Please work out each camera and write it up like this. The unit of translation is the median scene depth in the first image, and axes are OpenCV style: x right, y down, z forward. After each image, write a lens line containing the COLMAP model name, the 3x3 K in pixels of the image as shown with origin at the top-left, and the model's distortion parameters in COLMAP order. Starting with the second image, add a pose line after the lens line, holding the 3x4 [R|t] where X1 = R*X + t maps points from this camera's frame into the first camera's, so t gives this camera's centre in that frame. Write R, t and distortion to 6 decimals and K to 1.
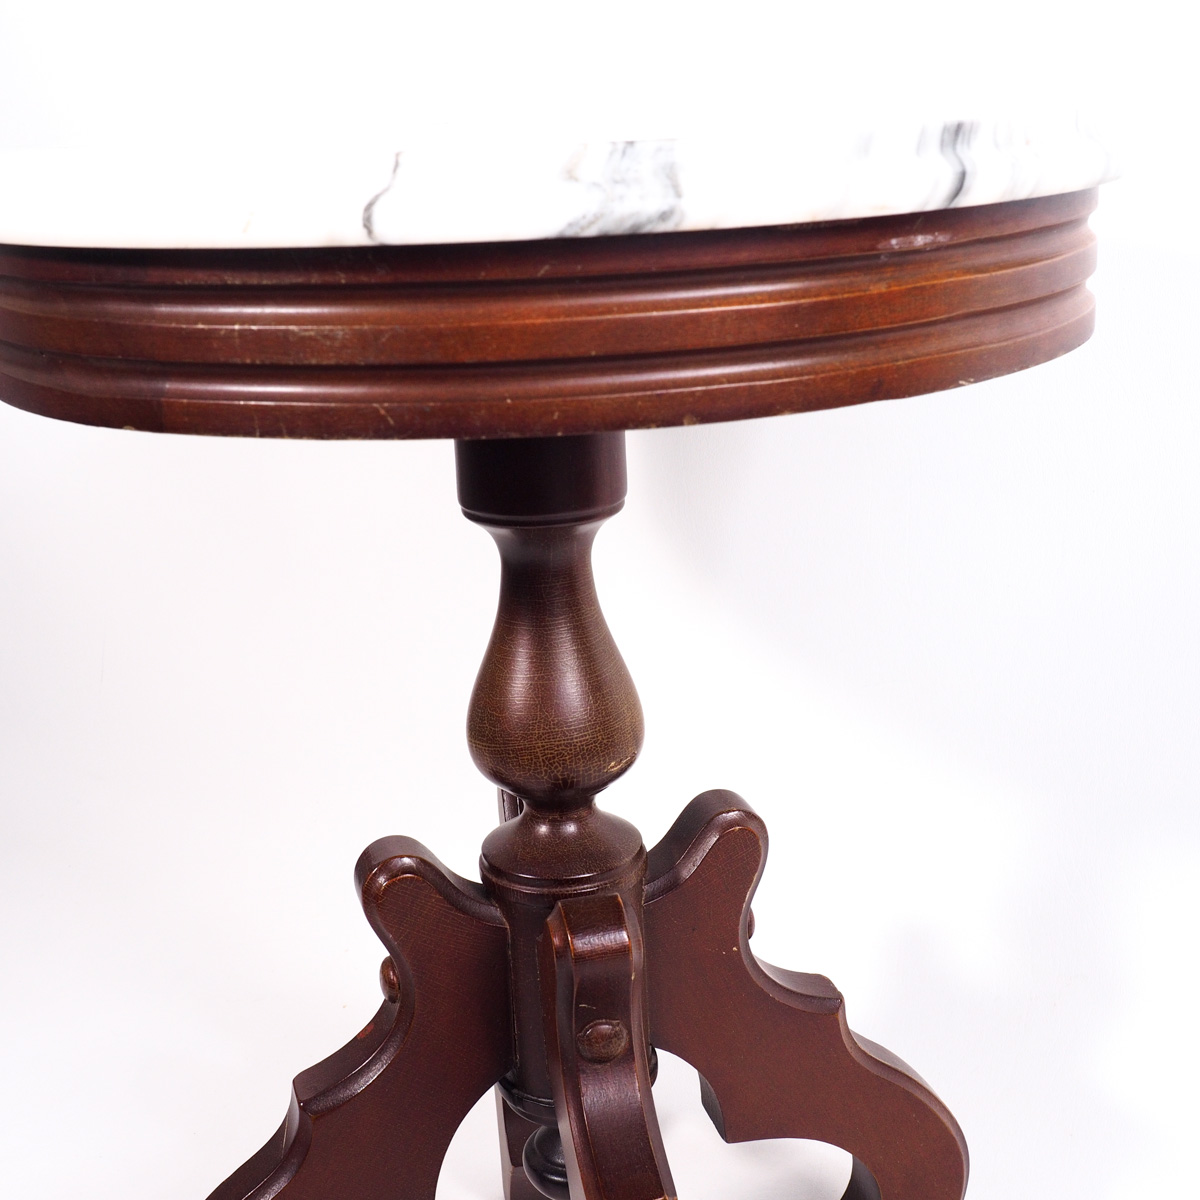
lens RADIAL K [[1750.7, 0, 596.5], [0, 1750.7, 593.0], [0, 0, 1]] dist [0.047961, 0.000000]
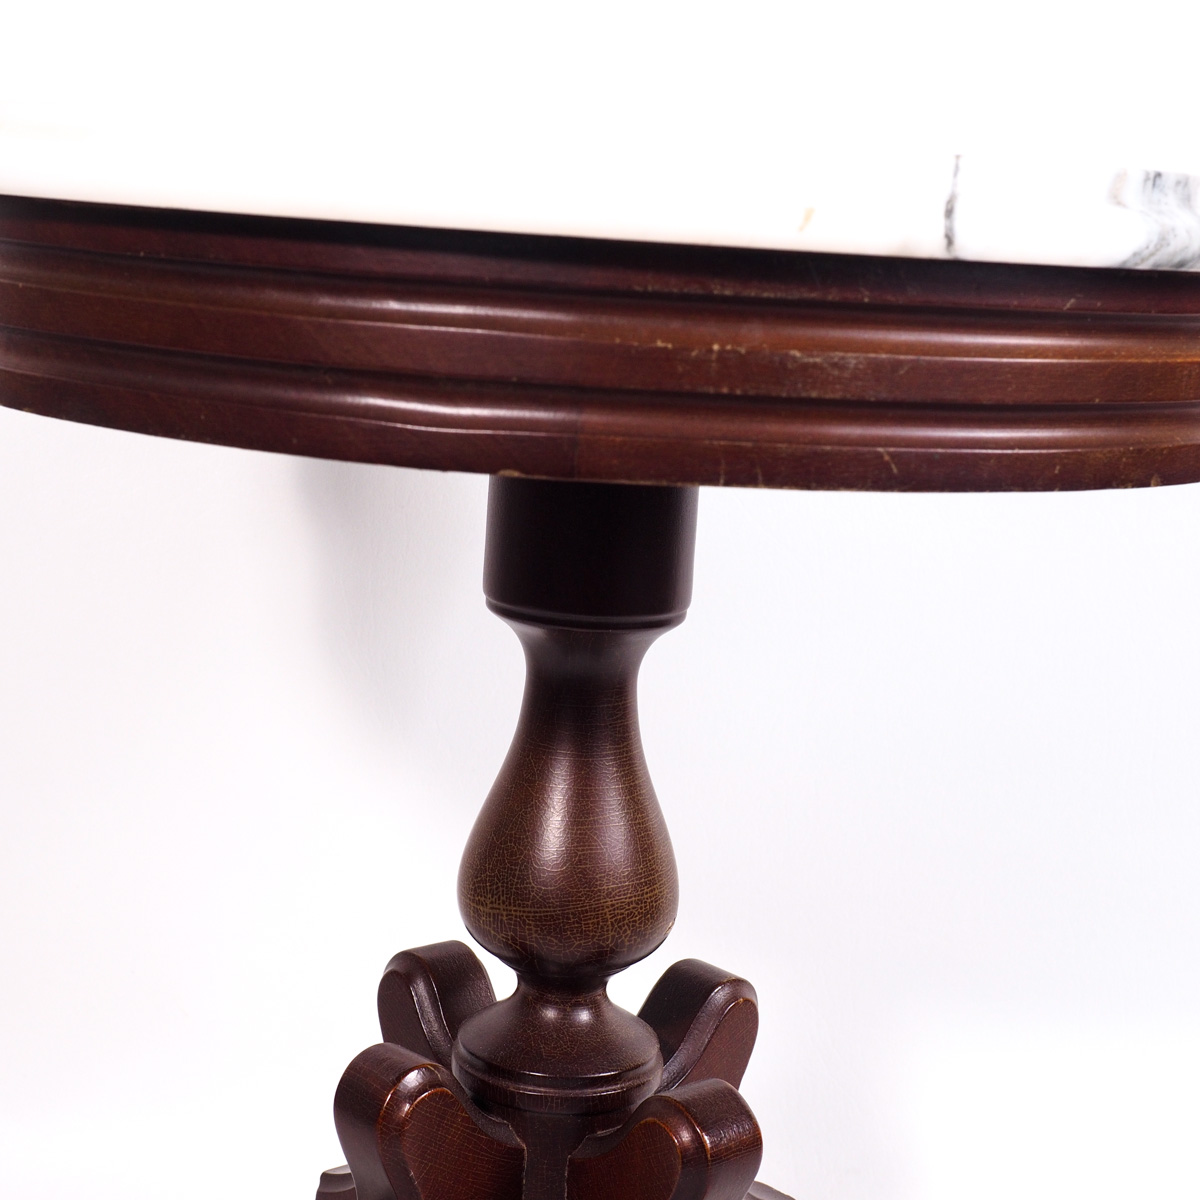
lens RADIAL K [[2193.8, 0, 597.2], [0, 2193.8, 601.0], [0, 0, 1]] dist [0.023080, 0.000000]
pose [[0.868411, 0.008521, 0.495772, -0.759685], [0.038734, 0.995631, -0.084961, 0.047938], [-0.494330, 0.092984, 0.864287, 0.171288]]
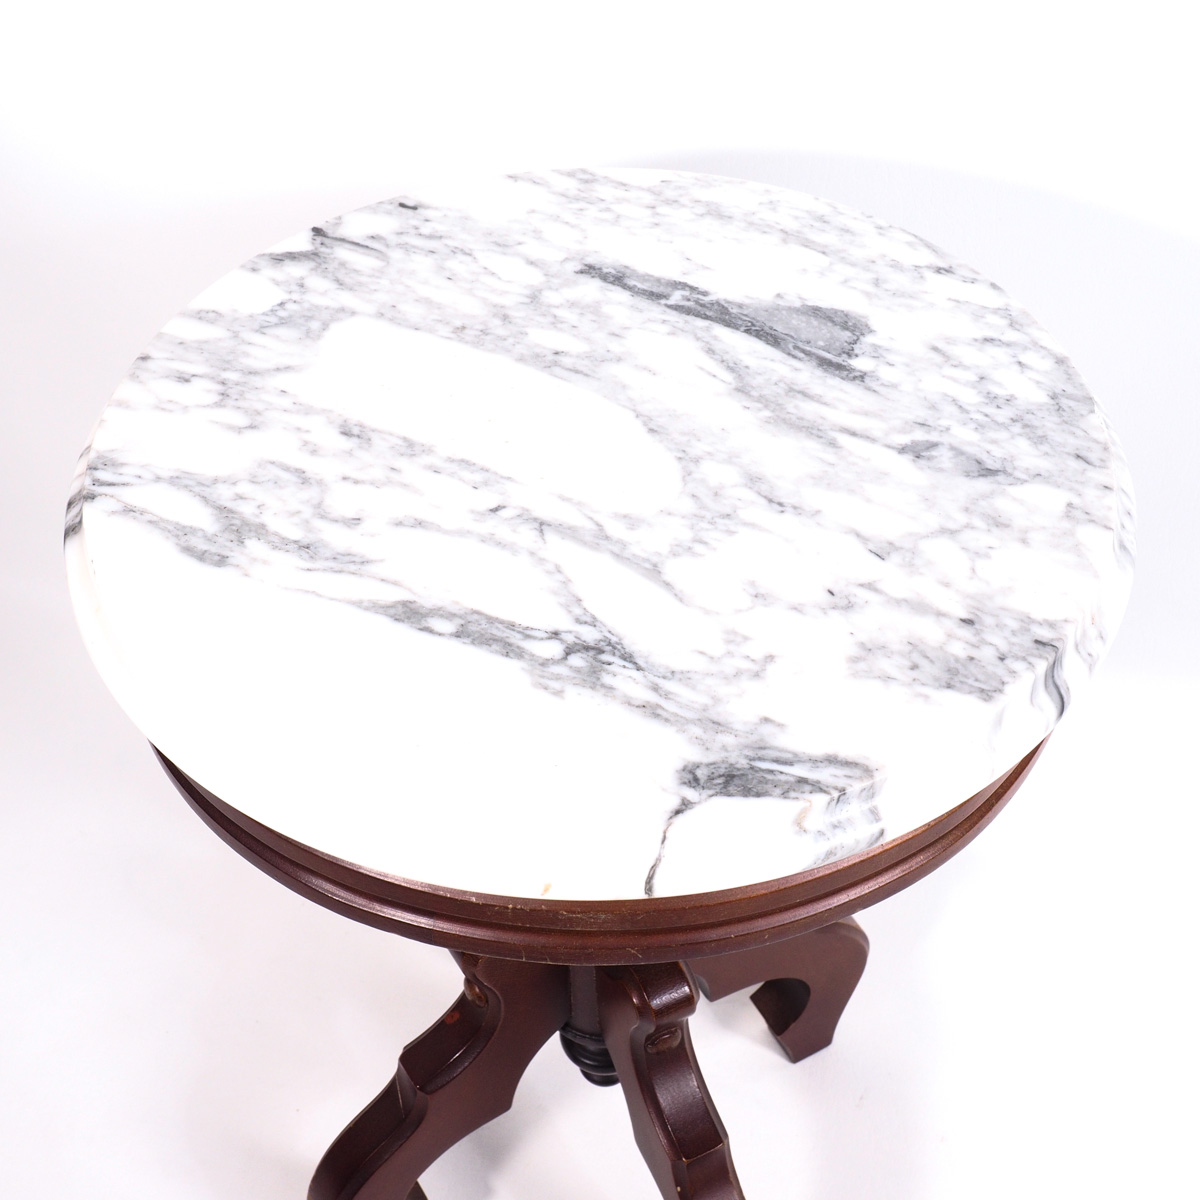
lens RADIAL K [[1828.8, 0, 597.8], [0, 1828.8, 595.8], [0, 0, 1]] dist [0.003826, 0.000000]
pose [[0.969702, -0.148122, 0.194264, -0.366674], [0.041404, 0.883359, 0.466865, -0.952730], [-0.240758, -0.444677, 0.862727, -0.023200]]
